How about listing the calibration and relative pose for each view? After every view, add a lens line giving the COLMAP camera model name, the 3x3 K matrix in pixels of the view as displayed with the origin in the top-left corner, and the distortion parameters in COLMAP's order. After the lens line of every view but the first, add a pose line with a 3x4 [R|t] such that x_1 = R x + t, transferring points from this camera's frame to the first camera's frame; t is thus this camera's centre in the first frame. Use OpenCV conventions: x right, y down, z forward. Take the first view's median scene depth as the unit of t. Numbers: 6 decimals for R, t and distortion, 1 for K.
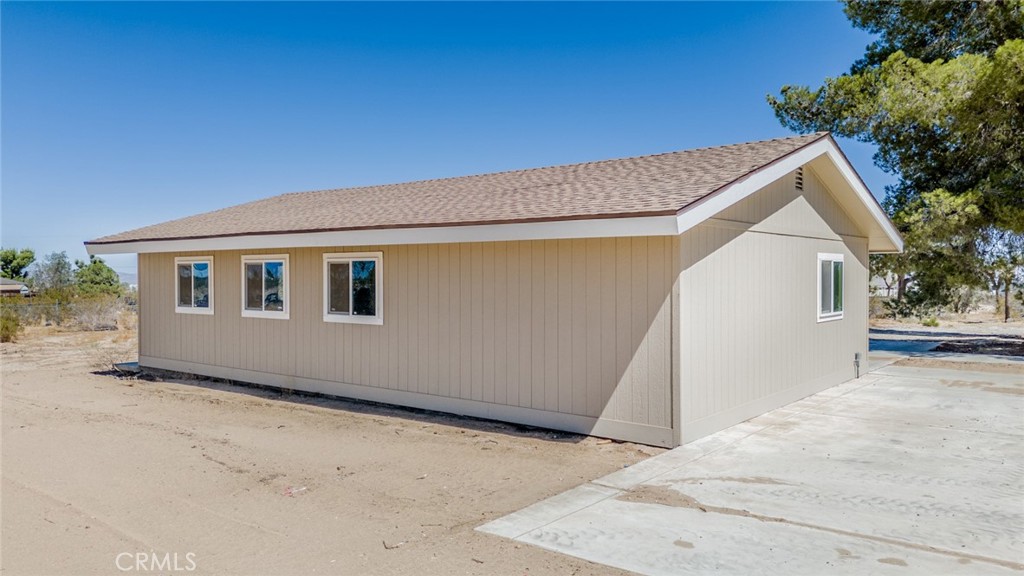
lens RADIAL K [[778.1, 0, 514.4], [0, 778.1, 287.5], [0, 0, 1]] dist [0.026024, -0.020567]
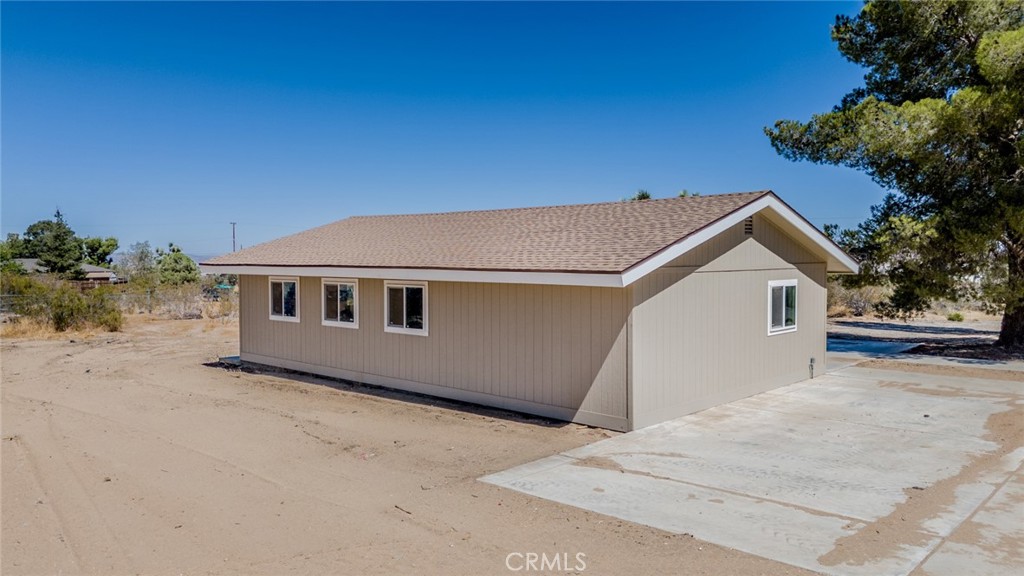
lens RADIAL K [[778.1, 0, 508.8], [0, 778.1, 285.7], [0, 0, 1]] dist [0.026024, -0.020567]
pose [[0.996812, 0.002030, -0.079758, 0.073995], [-0.000367, 0.999782, 0.020857, -0.066455], [0.079783, -0.020761, 0.996596, -0.312022]]
